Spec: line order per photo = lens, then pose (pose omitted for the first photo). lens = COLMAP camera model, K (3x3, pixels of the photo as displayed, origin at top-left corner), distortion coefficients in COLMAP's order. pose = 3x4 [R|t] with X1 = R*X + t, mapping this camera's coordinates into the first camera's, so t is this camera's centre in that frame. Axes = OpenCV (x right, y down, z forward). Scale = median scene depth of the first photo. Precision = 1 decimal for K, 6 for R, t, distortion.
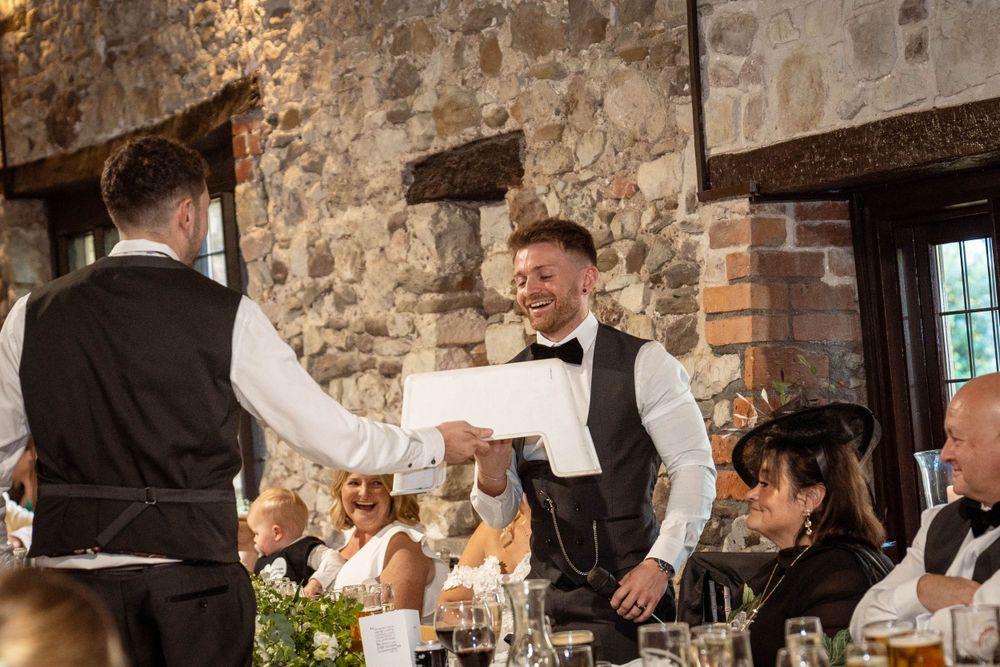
lens RADIAL K [[2587.4, 0, 498.6], [0, 2587.4, 335.7], [0, 0, 1]] dist [0.077512, 0.000000]
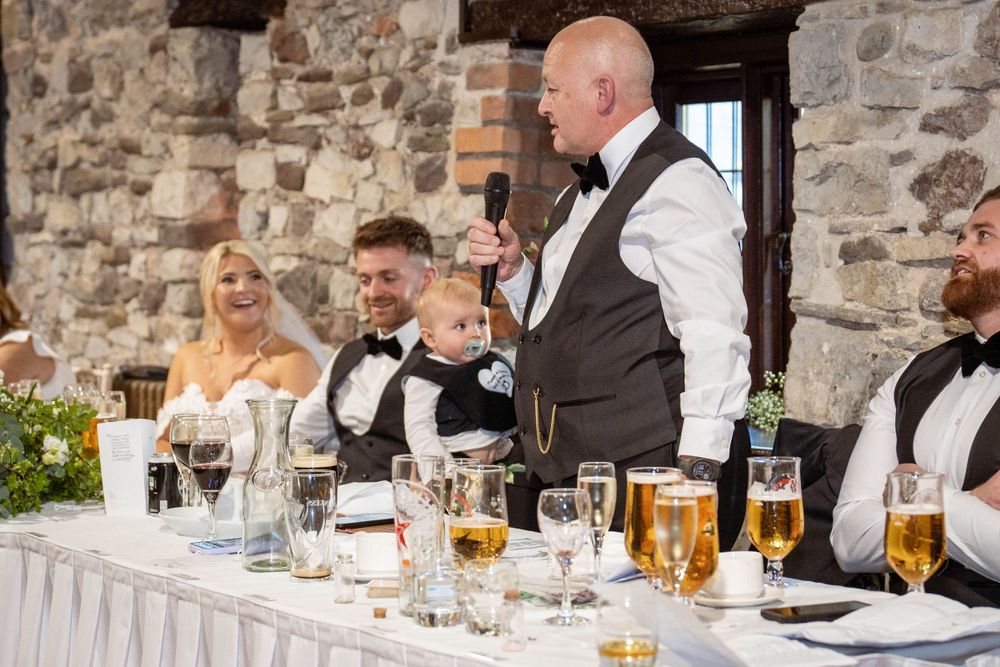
lens RADIAL K [[2245.1, 0, 500.1], [0, 2245.1, 330.9], [0, 0, 1]] dist [0.016853, 0.000000]
pose [[0.989713, 0.075619, 0.121449, -0.005414], [-0.082702, 0.995090, 0.054374, 0.011318], [-0.116740, -0.063859, 0.991107, 0.108630]]
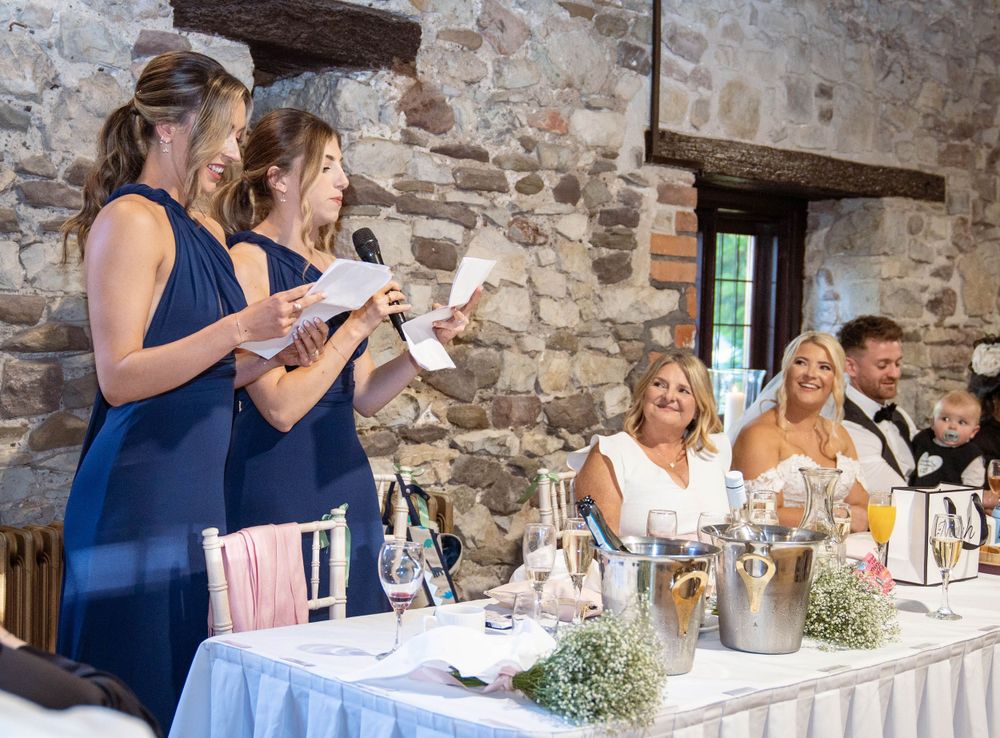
lens RADIAL K [[1448.0, 0, 493.0], [0, 1448.0, 369.3], [0, 0, 1]] dist [0.021397, 0.000000]
pose [[-0.254230, 0.038996, 0.966357, -0.545539], [-0.025638, 0.998564, -0.047041, 0.077881], [-0.966804, -0.036735, -0.252866, 1.206893]]
